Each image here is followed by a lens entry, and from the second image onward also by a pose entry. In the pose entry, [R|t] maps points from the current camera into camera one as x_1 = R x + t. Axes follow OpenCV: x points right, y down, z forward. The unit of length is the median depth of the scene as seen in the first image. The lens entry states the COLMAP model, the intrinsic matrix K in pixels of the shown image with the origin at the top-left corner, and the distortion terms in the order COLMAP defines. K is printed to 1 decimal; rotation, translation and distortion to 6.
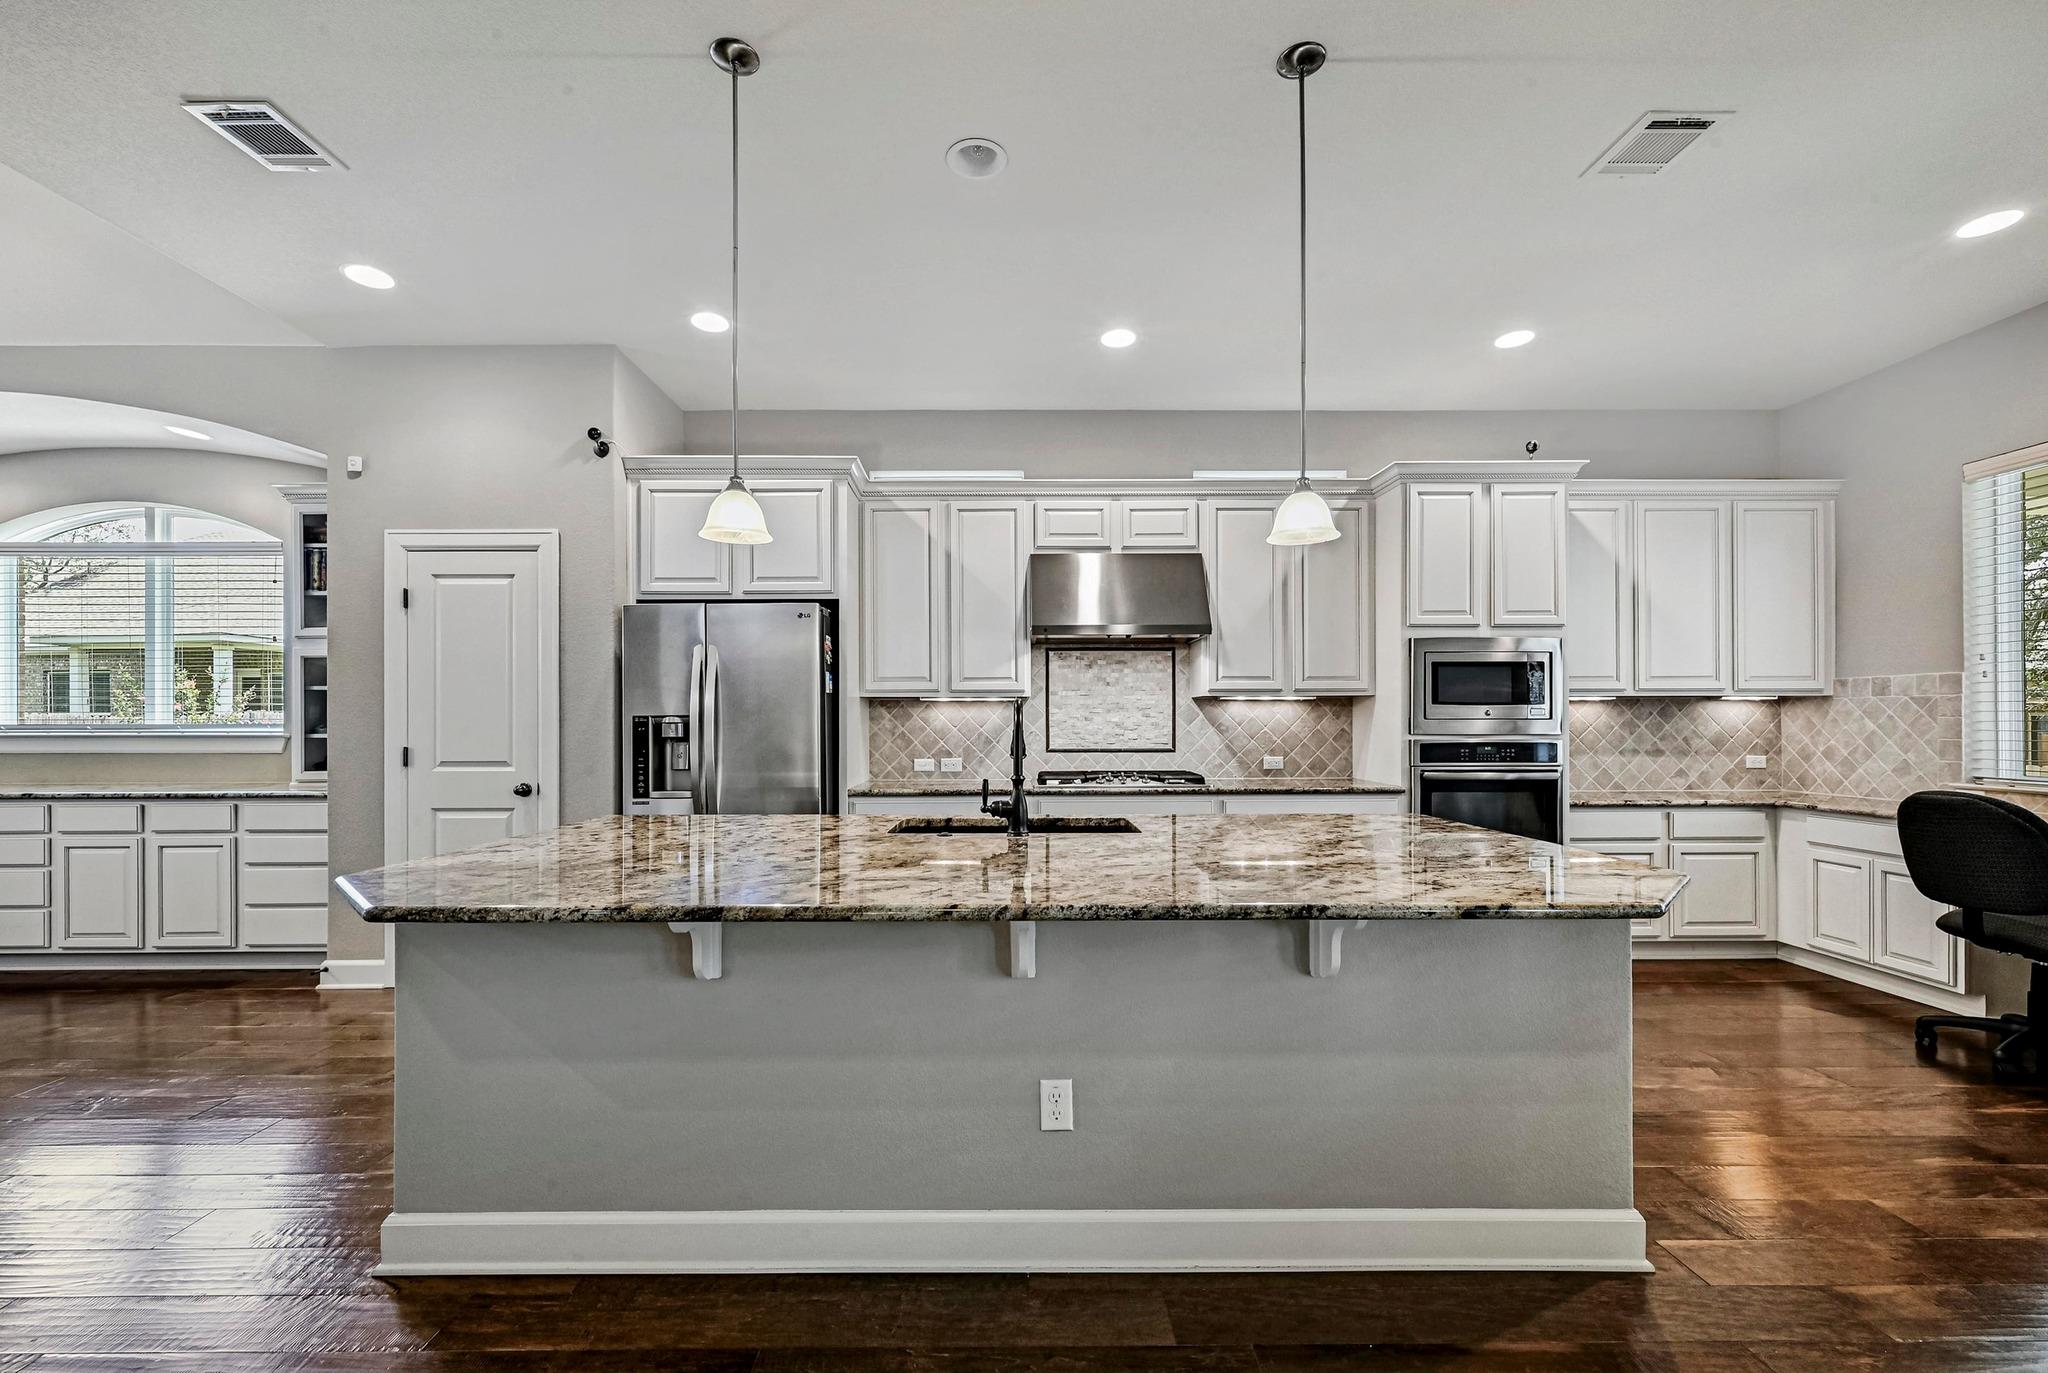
lens RADIAL K [[837.1, 0, 1017.7], [0, 837.1, 721.6], [0, 0, 1]] dist [0.000872, -0.000025]
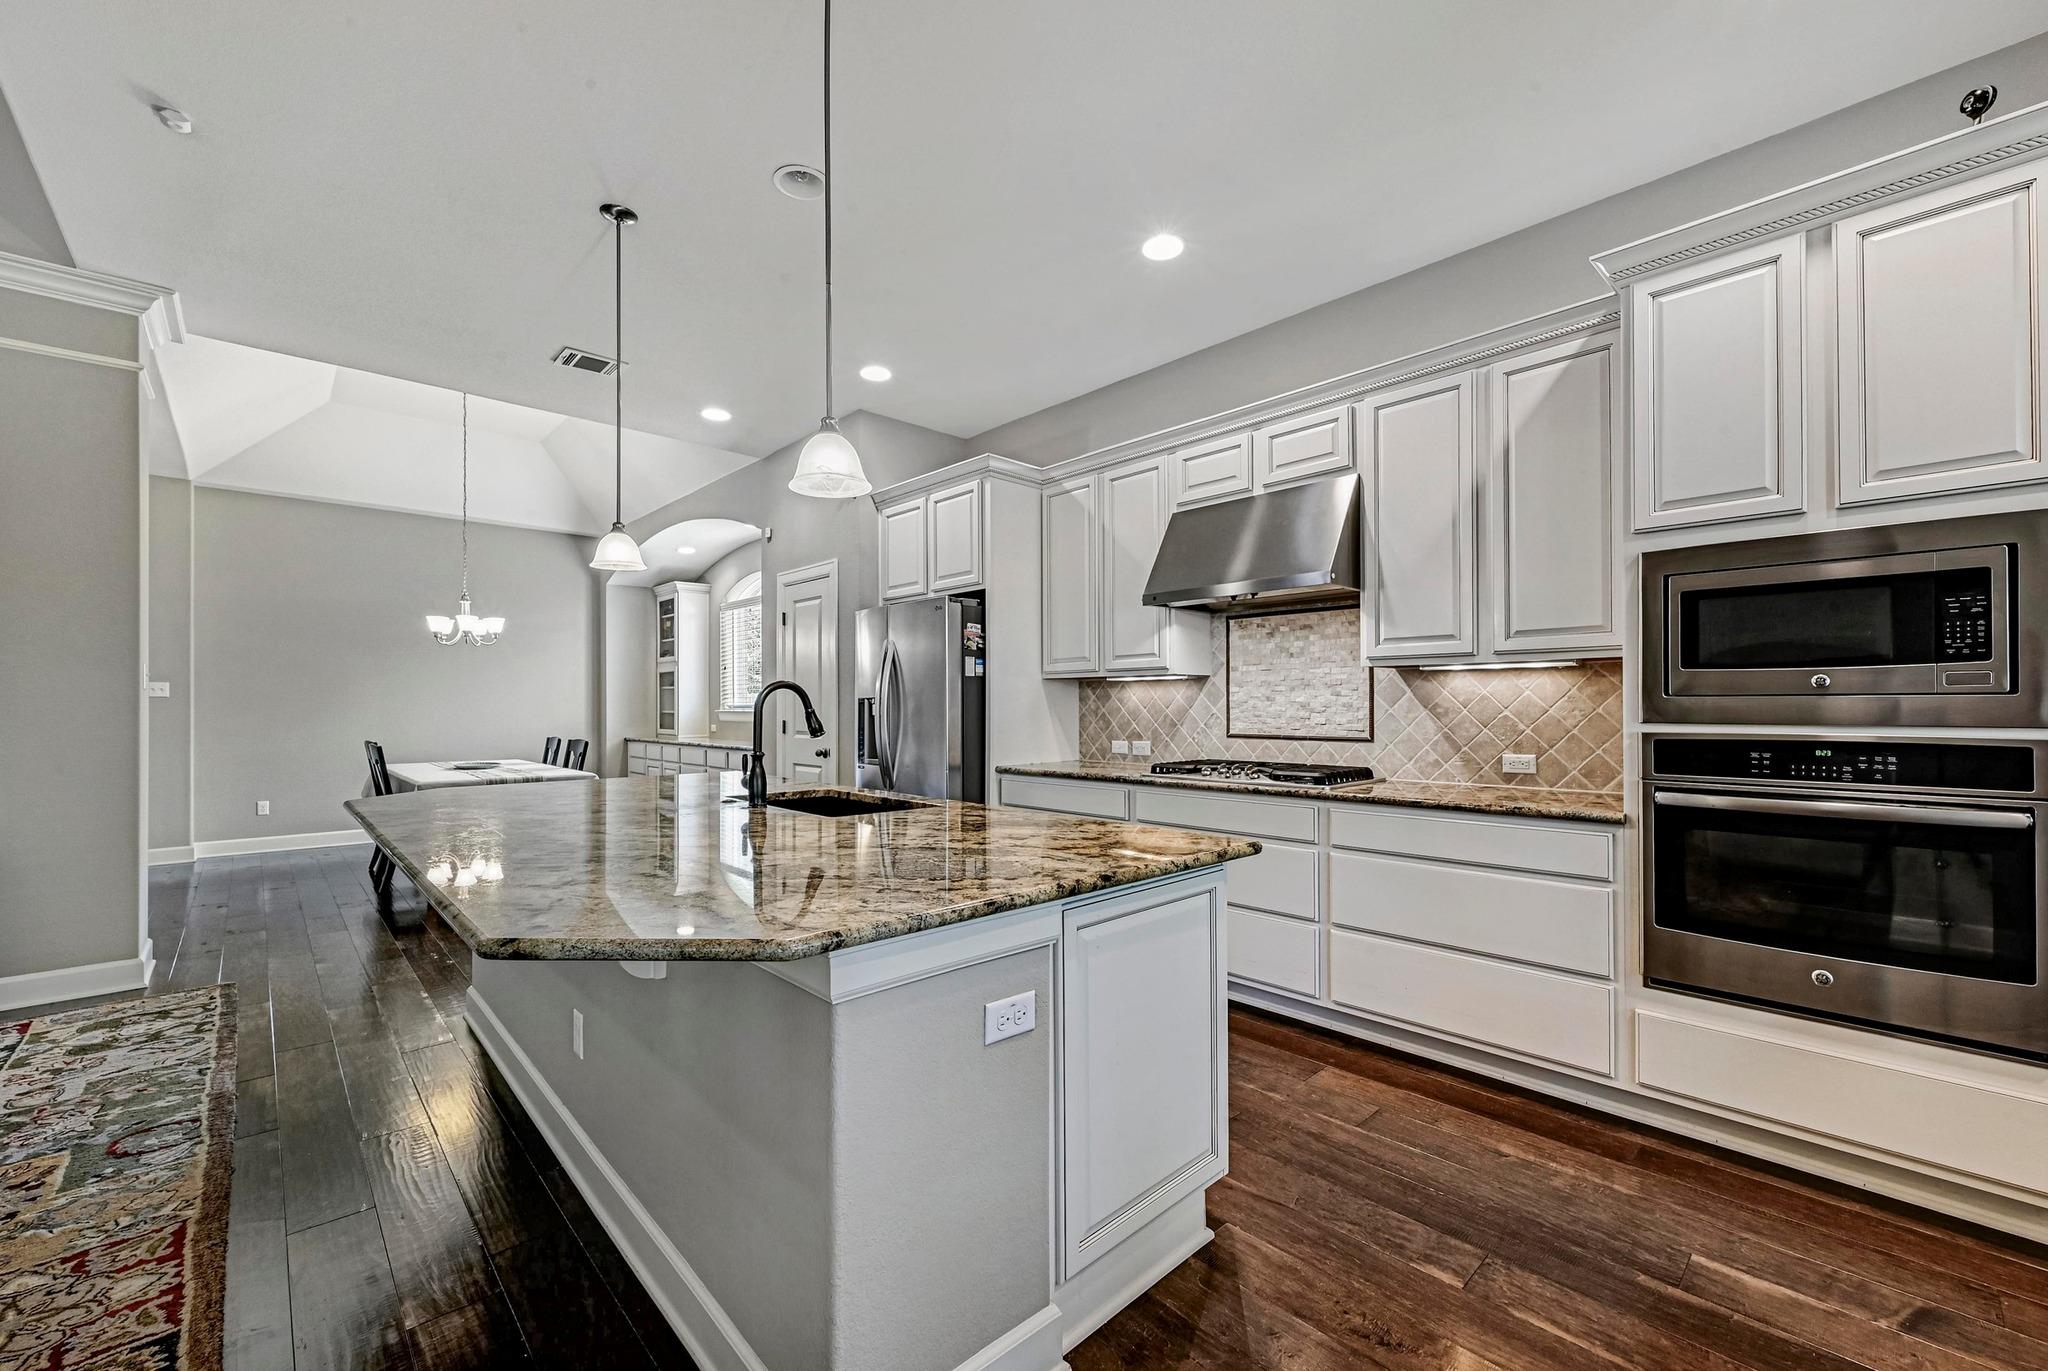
lens RADIAL K [[826.8, 0, 1018.3], [0, 826.8, 703.9], [0, 0, 1]] dist [0.000831, 0.000376]
pose [[0.680238, -0.000480, -0.732991, 0.563702], [0.001545, 0.999999, 0.000779, 0.001076], [0.732990, -0.001662, 0.680238, 0.291599]]
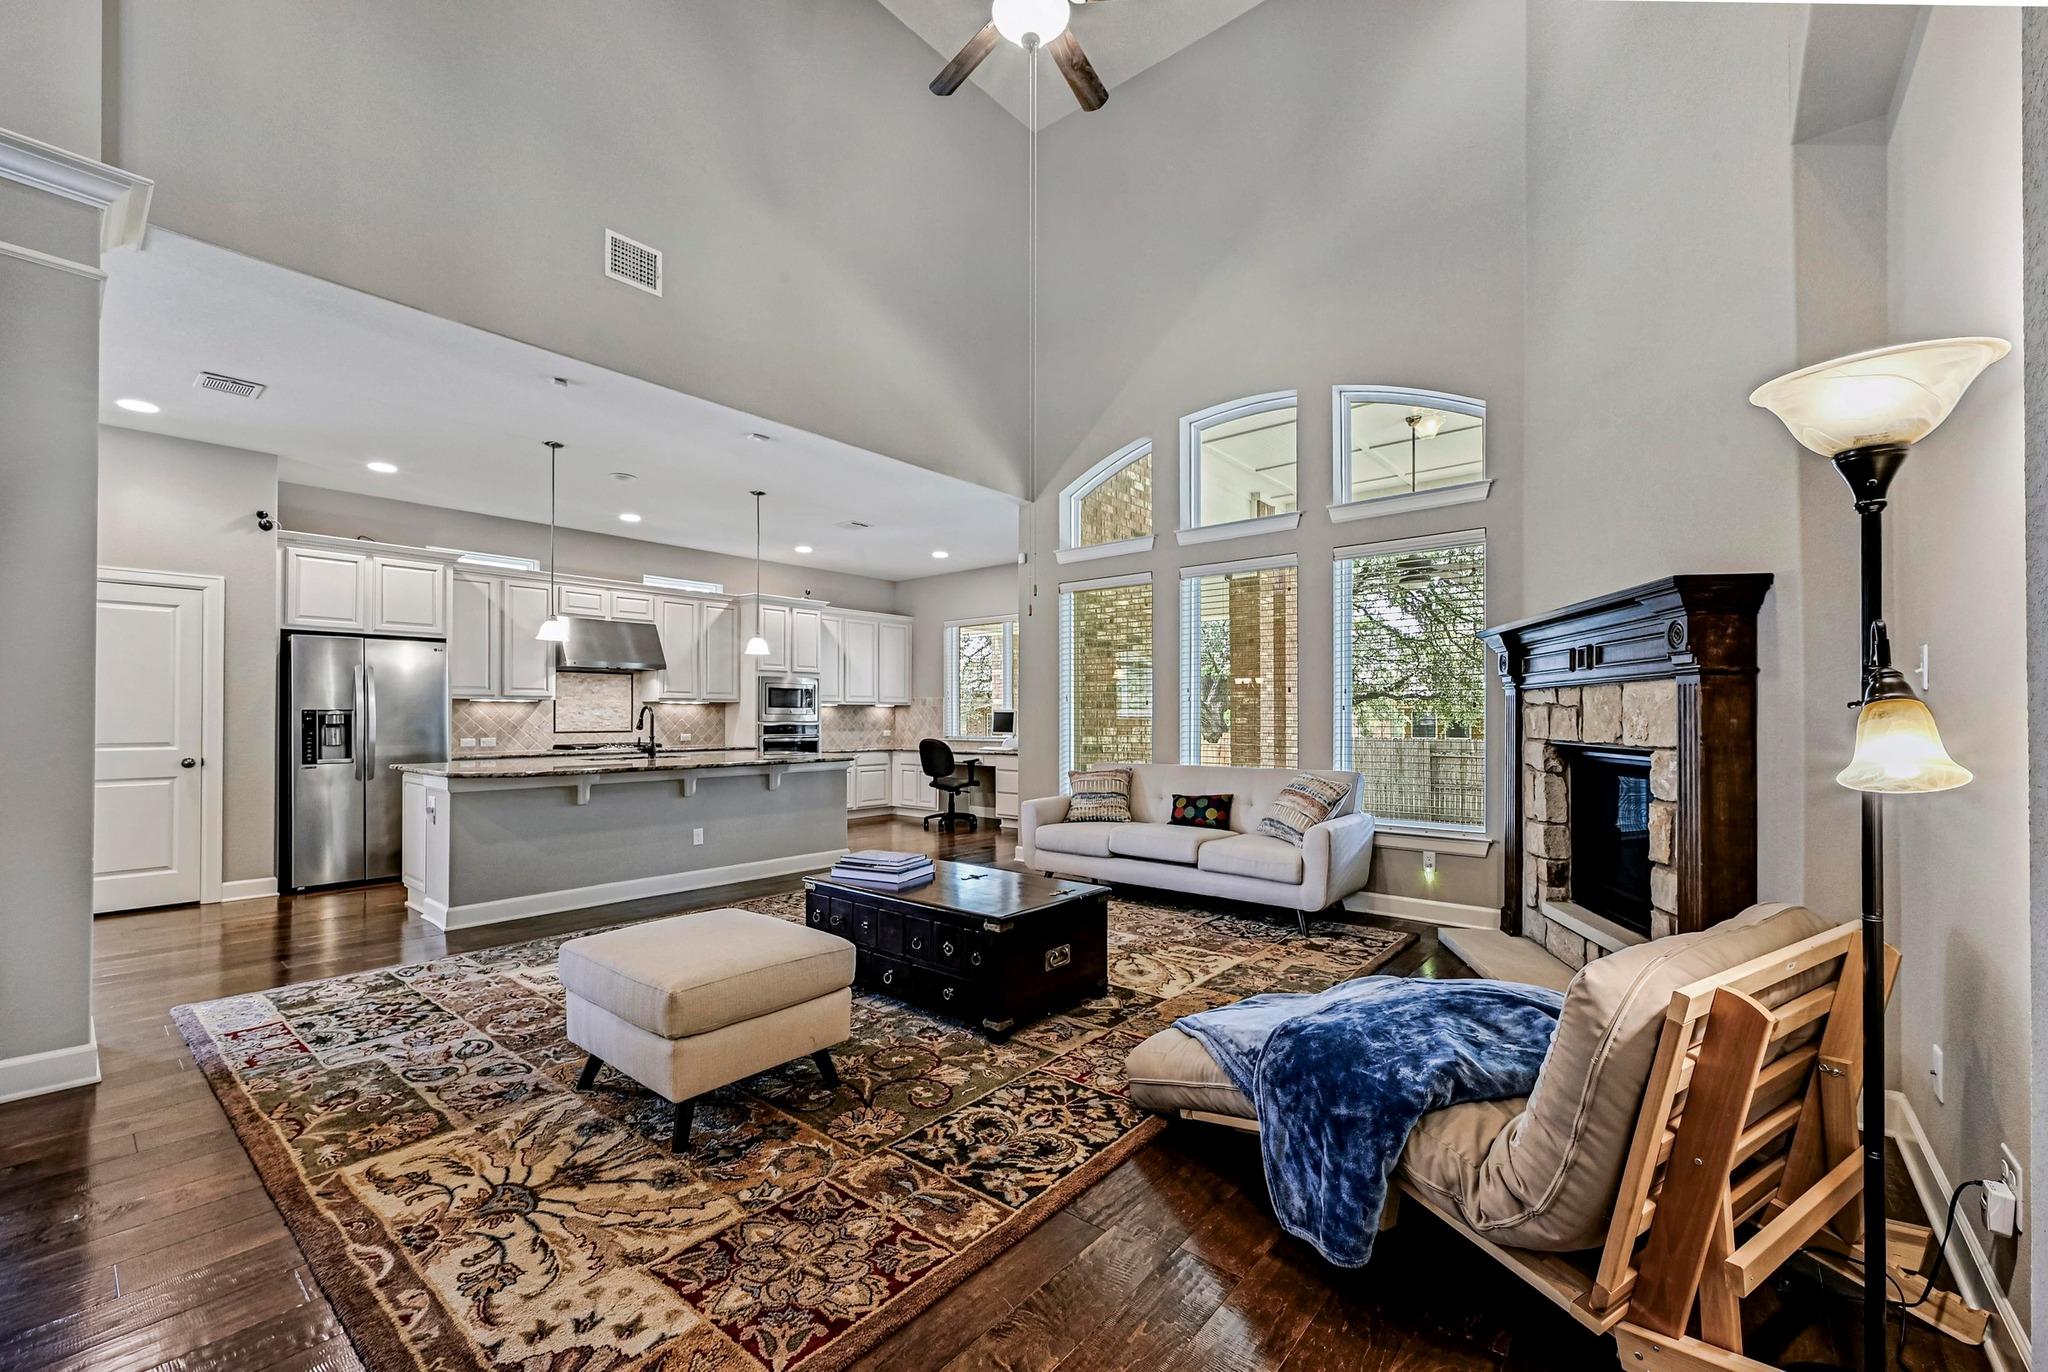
lens RADIAL K [[842.1, 0, 1011.4], [0, 842.1, 710.4], [0, 0, 1]] dist [-0.000413, 0.000099]
pose [[0.665756, 0.007714, 0.746130, -0.665152], [-0.002402, 0.999964, -0.008195, 0.003374], [-0.746166, 0.003664, 0.665750, -0.856584]]
